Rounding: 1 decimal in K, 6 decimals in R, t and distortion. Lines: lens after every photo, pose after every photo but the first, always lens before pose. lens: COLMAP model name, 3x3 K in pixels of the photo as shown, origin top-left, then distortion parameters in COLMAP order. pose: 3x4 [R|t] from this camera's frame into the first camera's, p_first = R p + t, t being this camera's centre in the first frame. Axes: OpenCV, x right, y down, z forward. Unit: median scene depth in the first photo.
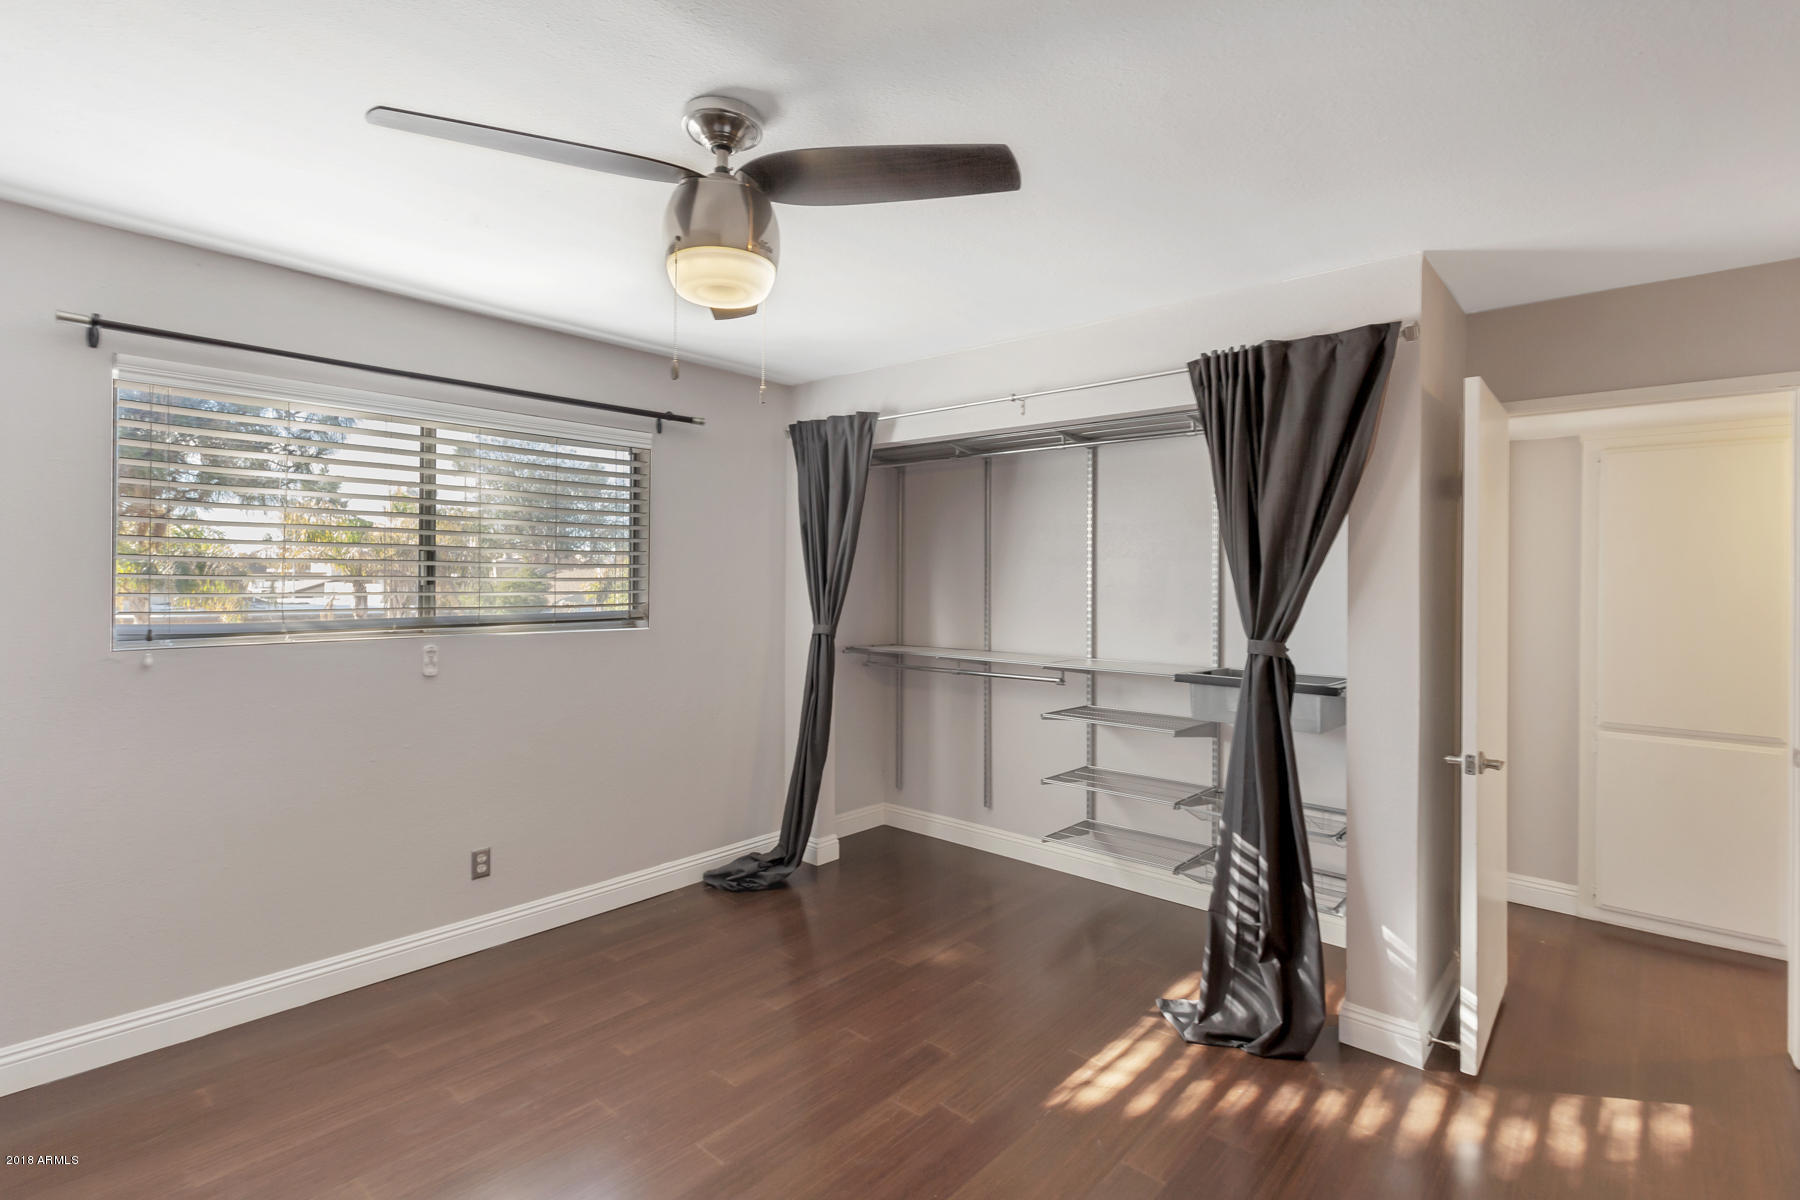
lens RADIAL K [[846.4, 0, 895.6], [0, 846.4, 586.4], [0, 0, 1]] dist [-0.002160, -0.000062]
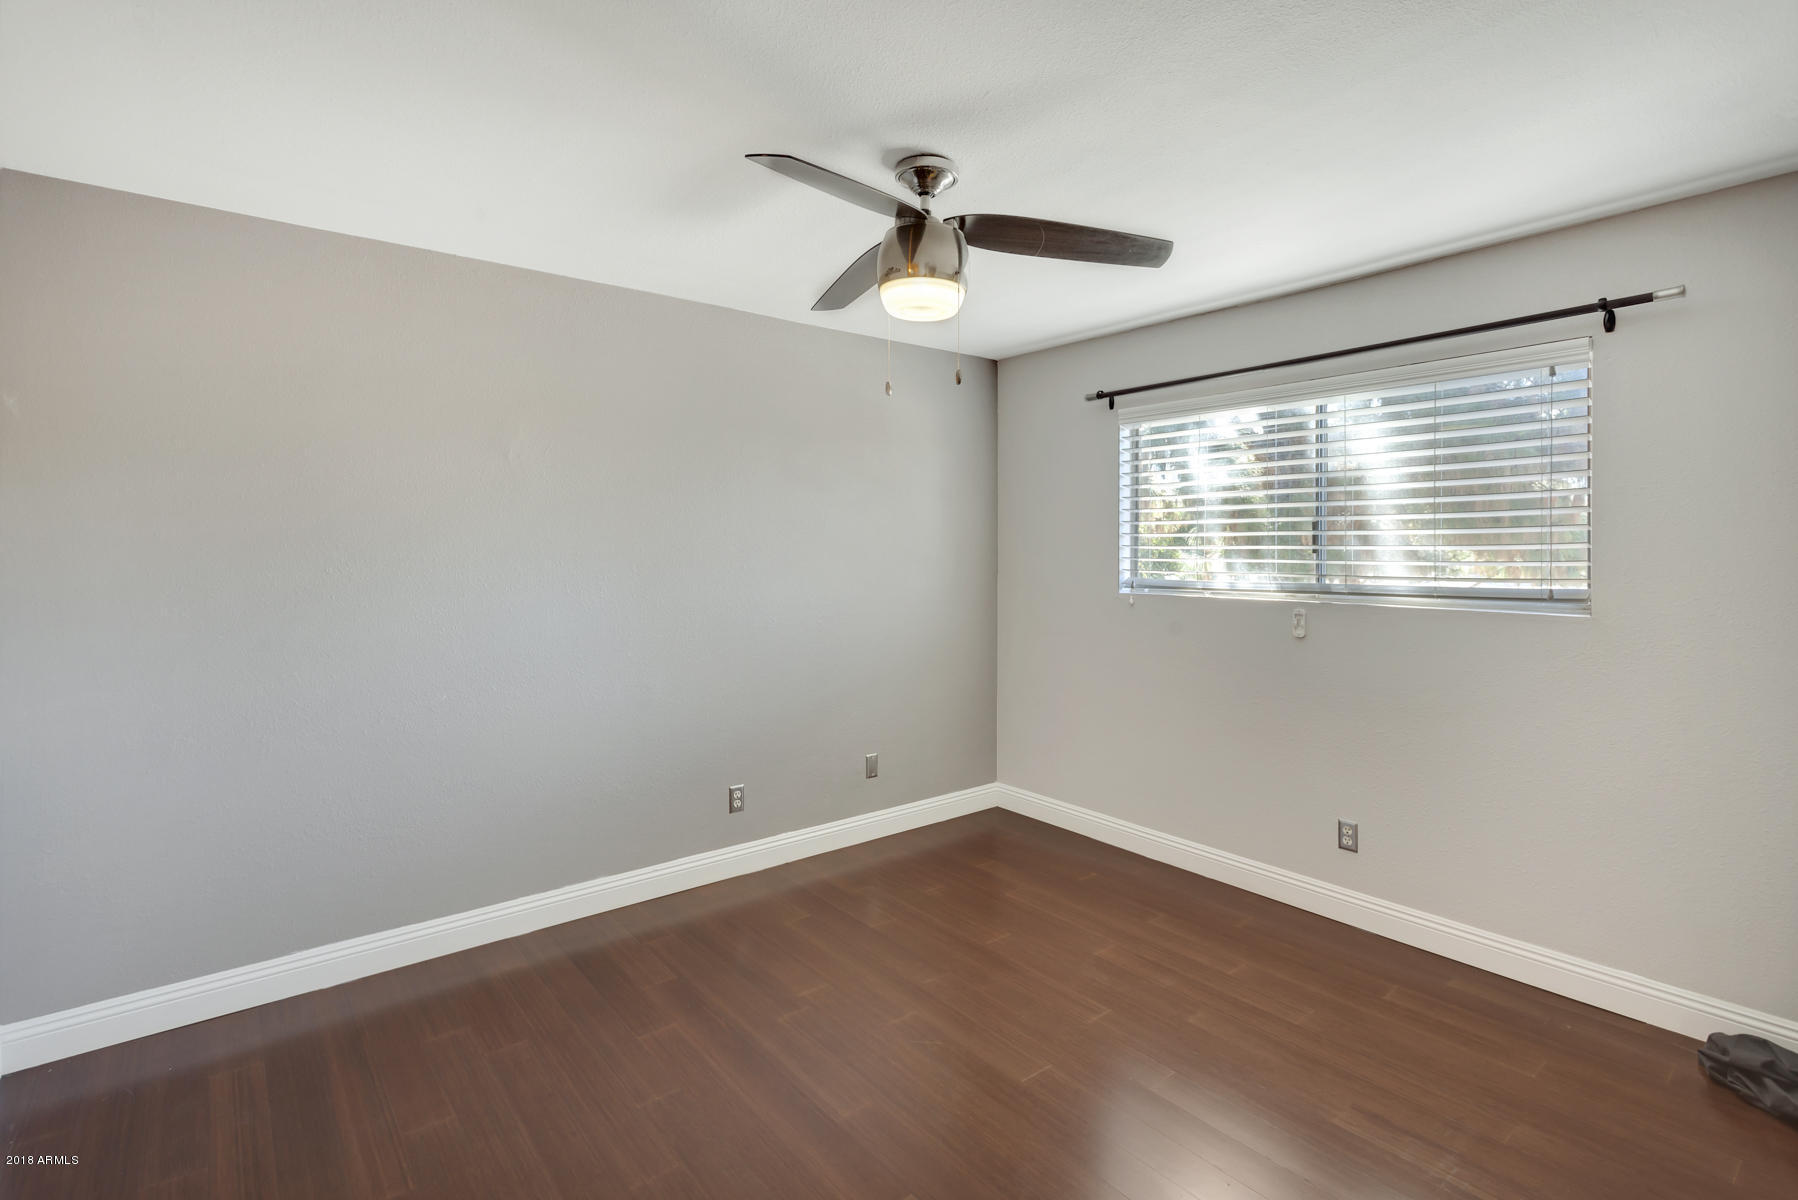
lens RADIAL K [[867.2, 0, 903.2], [0, 867.2, 549.4], [0, 0, 1]] dist [-0.002163, -0.000393]
pose [[-0.167384, -0.002973, -0.985887, 0.594198], [-0.005003, 0.999985, -0.002166, -0.001183], [0.985879, 0.004570, -0.167397, 0.657778]]
